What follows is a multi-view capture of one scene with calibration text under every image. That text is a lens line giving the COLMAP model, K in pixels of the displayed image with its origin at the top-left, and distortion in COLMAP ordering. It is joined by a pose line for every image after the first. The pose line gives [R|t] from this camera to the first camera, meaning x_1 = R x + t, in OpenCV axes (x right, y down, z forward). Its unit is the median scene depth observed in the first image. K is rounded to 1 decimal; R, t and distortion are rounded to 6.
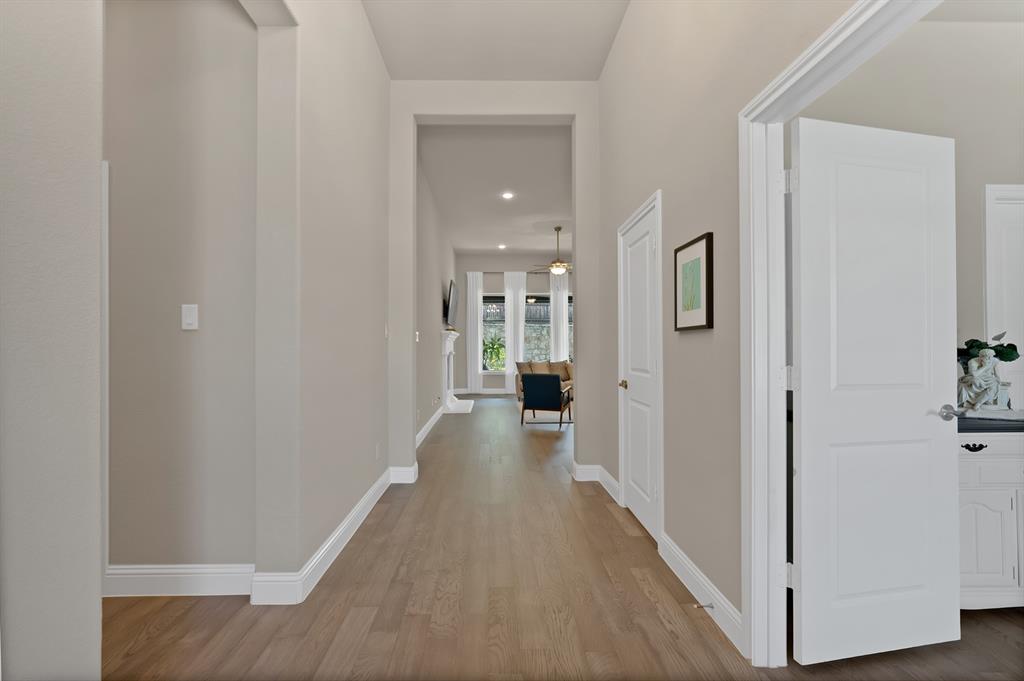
lens RADIAL K [[441.7, 0, 501.8], [0, 441.7, 346.9], [0, 0, 1]] dist [-0.000345, -0.000017]
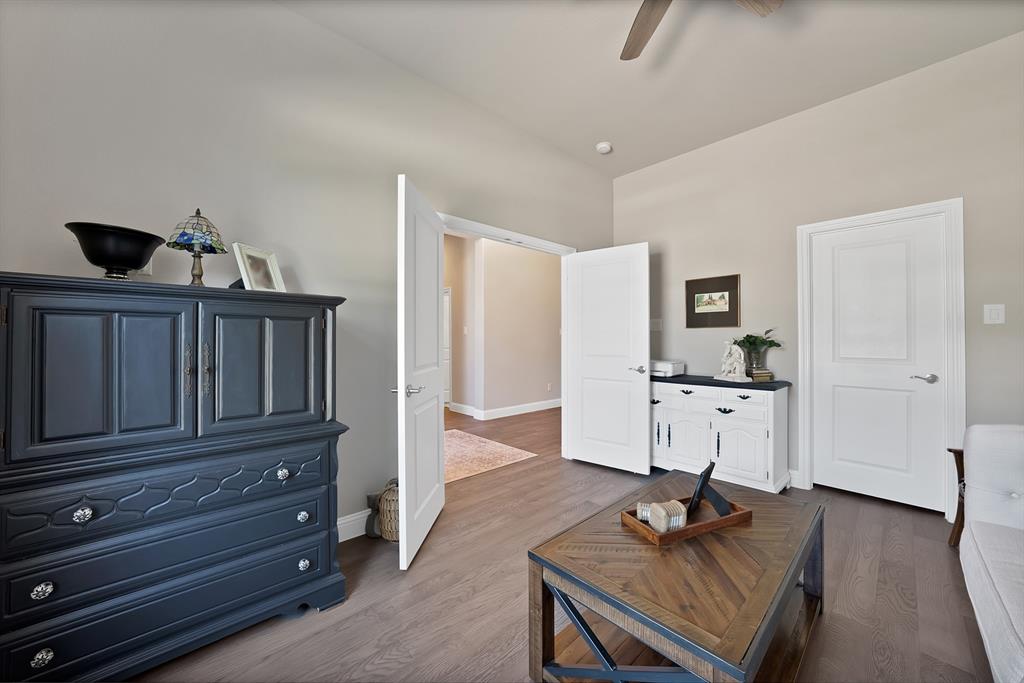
lens RADIAL K [[368.2, 0, 513.9], [0, 368.2, 345.0], [0, 0, 1]] dist [-0.011689, 0.000080]
pose [[0.665411, 0.010772, -0.746400, 1.758253], [-0.000009, 0.999896, 0.014423, -0.001135], [0.746478, -0.009591, 0.665341, -0.618133]]
